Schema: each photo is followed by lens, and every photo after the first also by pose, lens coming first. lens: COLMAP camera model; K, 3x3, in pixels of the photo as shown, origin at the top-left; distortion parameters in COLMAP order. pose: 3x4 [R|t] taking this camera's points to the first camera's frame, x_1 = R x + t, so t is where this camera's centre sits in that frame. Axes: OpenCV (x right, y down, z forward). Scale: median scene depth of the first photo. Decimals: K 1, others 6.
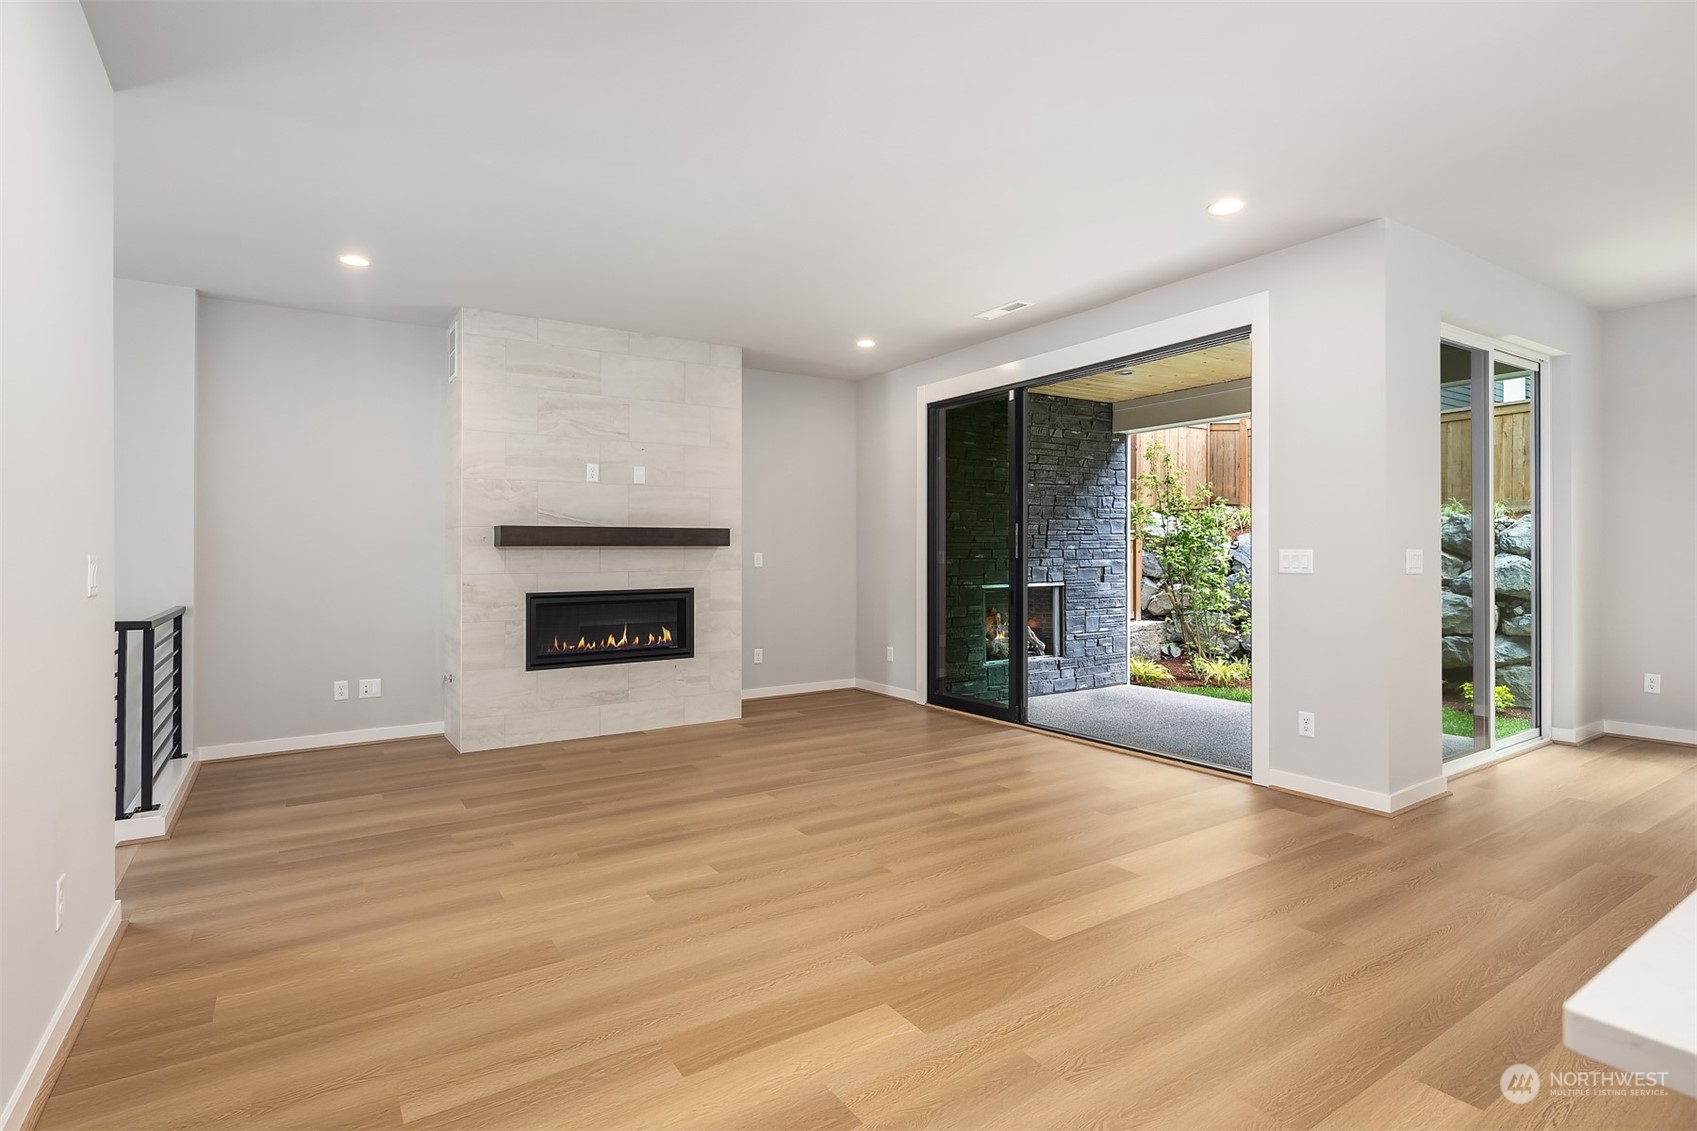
lens RADIAL K [[830.9, 0, 876.5], [0, 830.9, 563.9], [0, 0, 1]] dist [-0.001752, -0.000412]
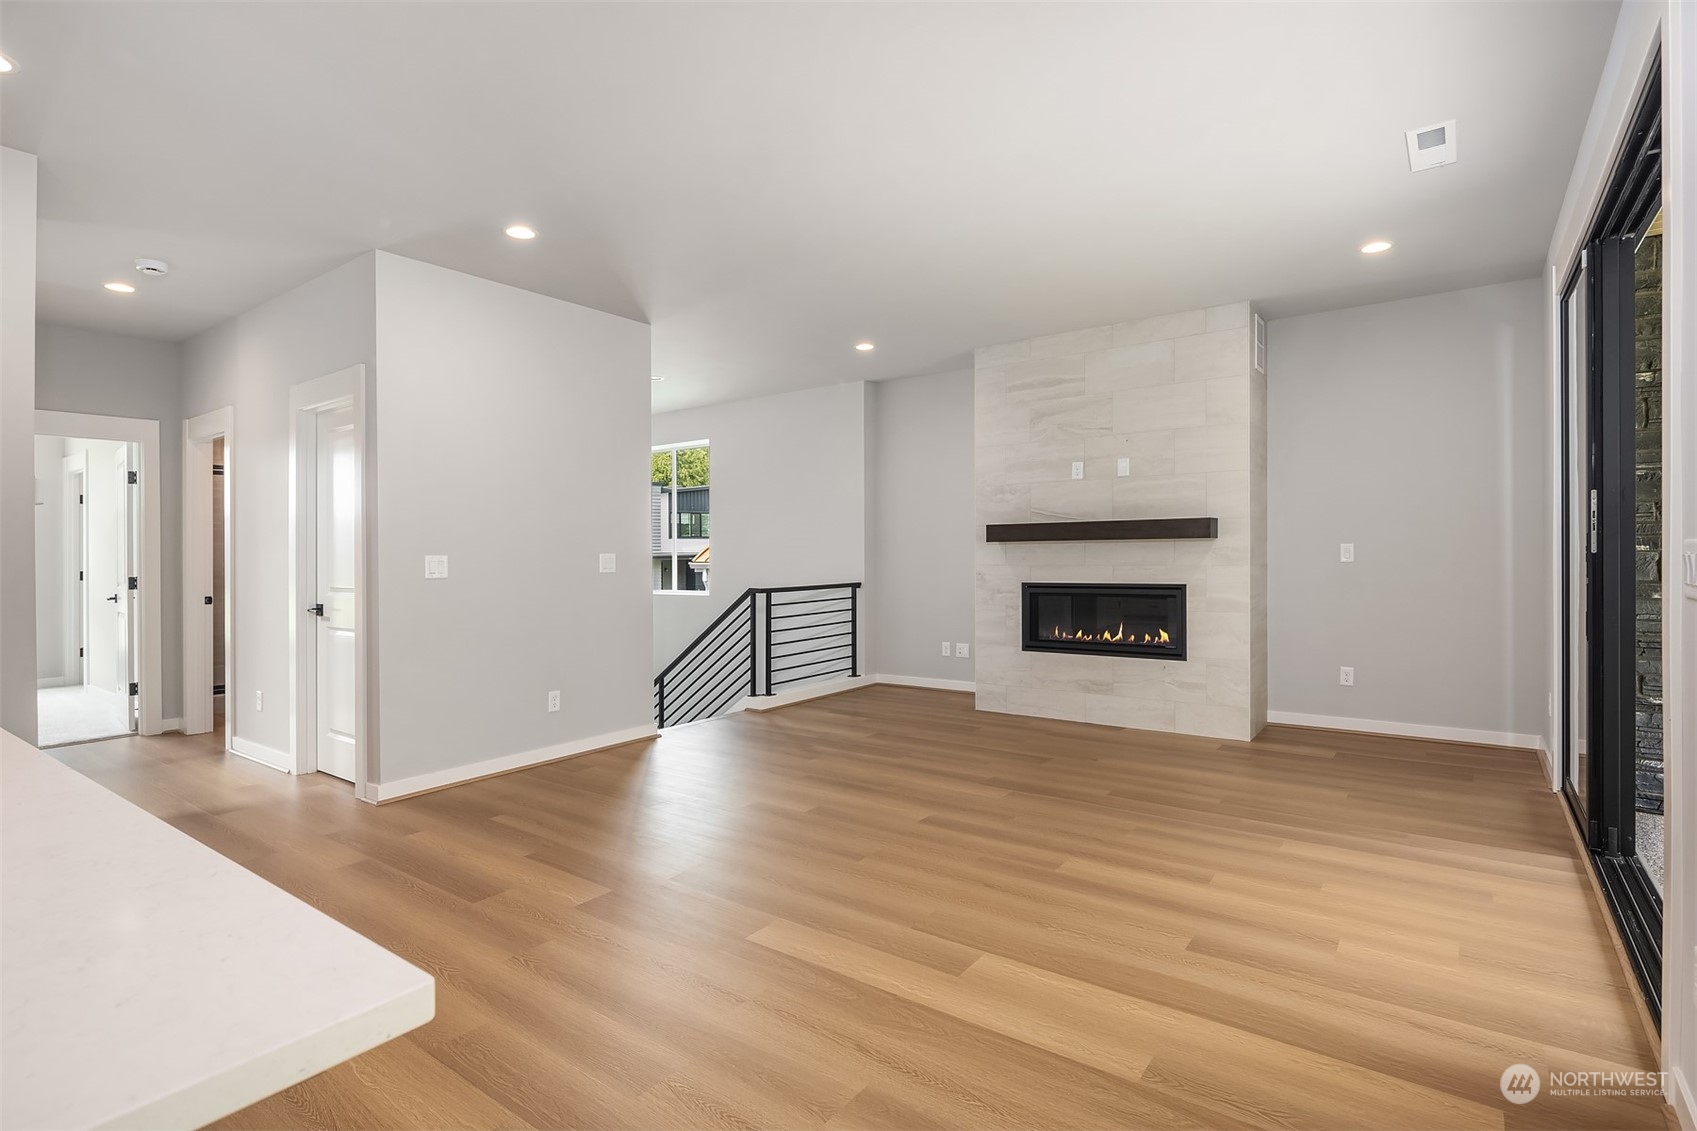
lens RADIAL K [[848.6, 0, 838.6], [0, 848.6, 557.9], [0, 0, 1]] dist [-0.001207, -0.000156]
pose [[0.318805, 0.008113, -0.947786, 0.589940], [-0.000997, 0.999966, 0.008225, -0.008020], [0.947820, -0.001677, 0.318802, 0.377899]]
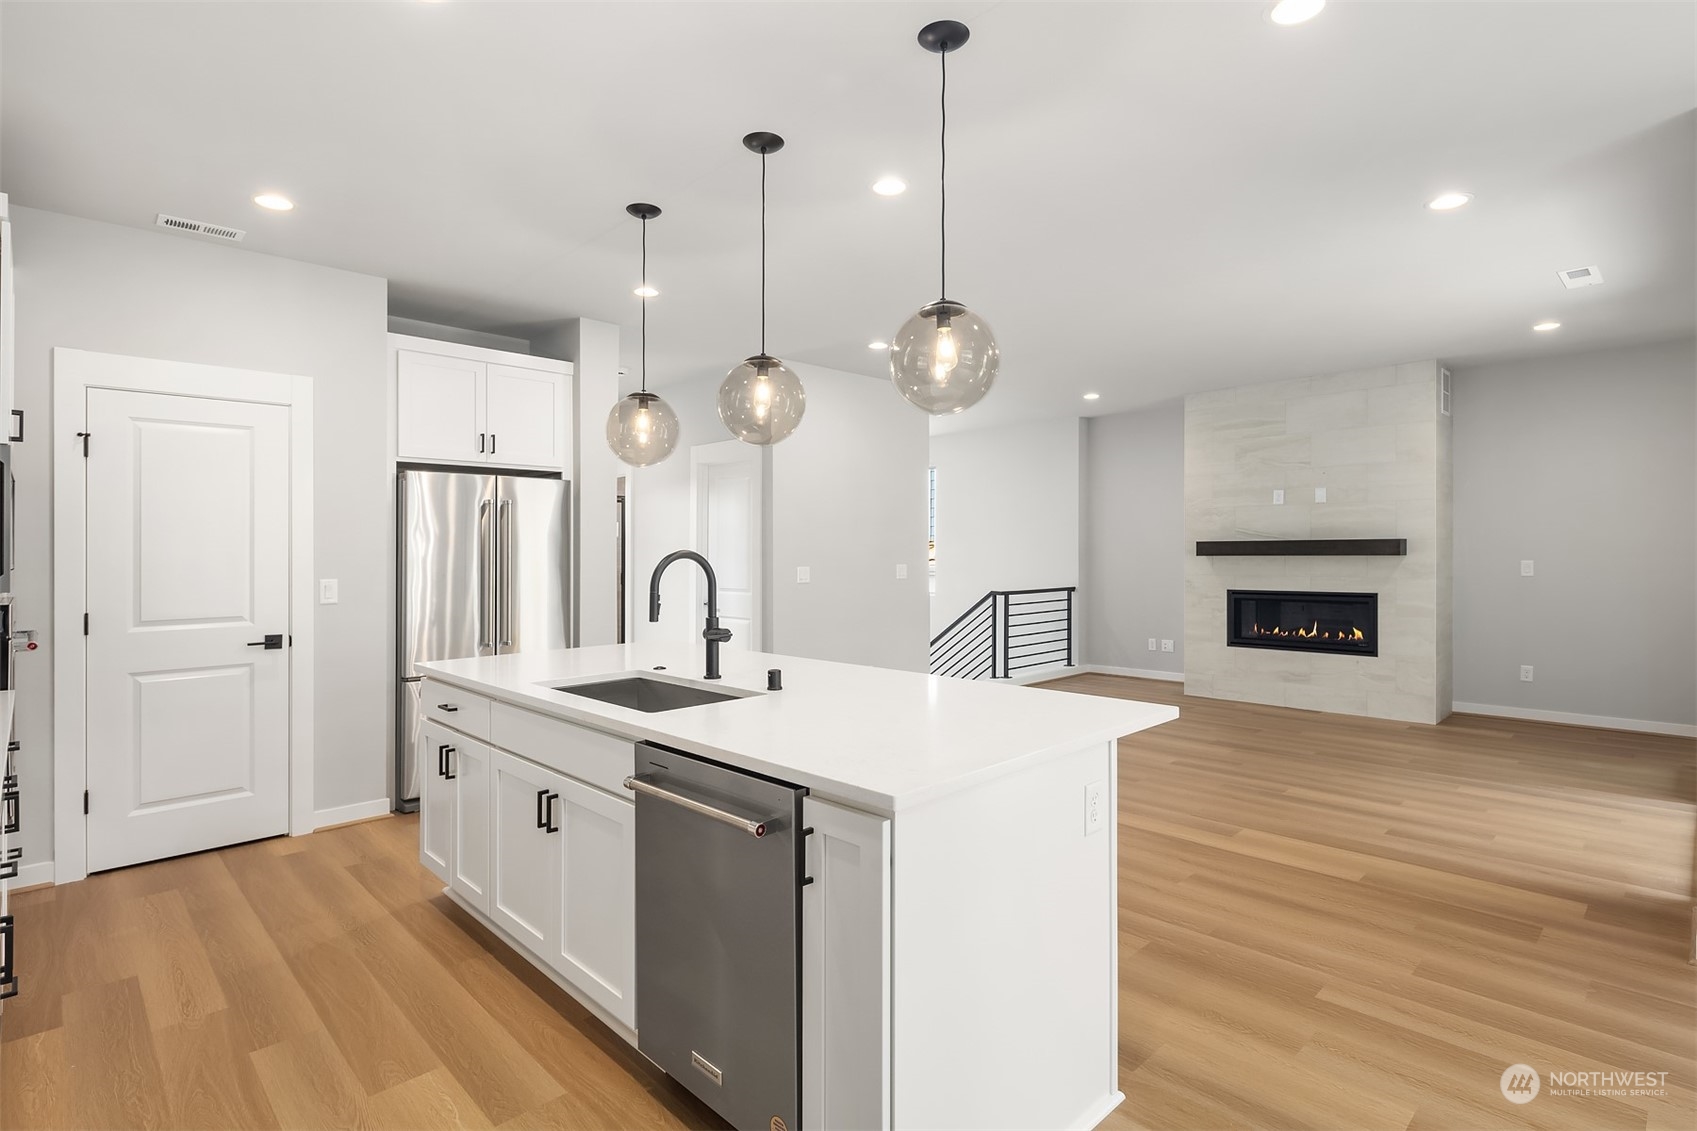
lens RADIAL K [[863.7, 0, 819.6], [0, 863.7, 549.6], [0, 0, 1]] dist [-0.003266, -0.001132]
pose [[0.147520, 0.003276, -0.989054, 0.869441], [-0.005544, 0.999982, 0.002486, -0.029999], [0.989044, 0.005116, 0.147535, 0.117548]]
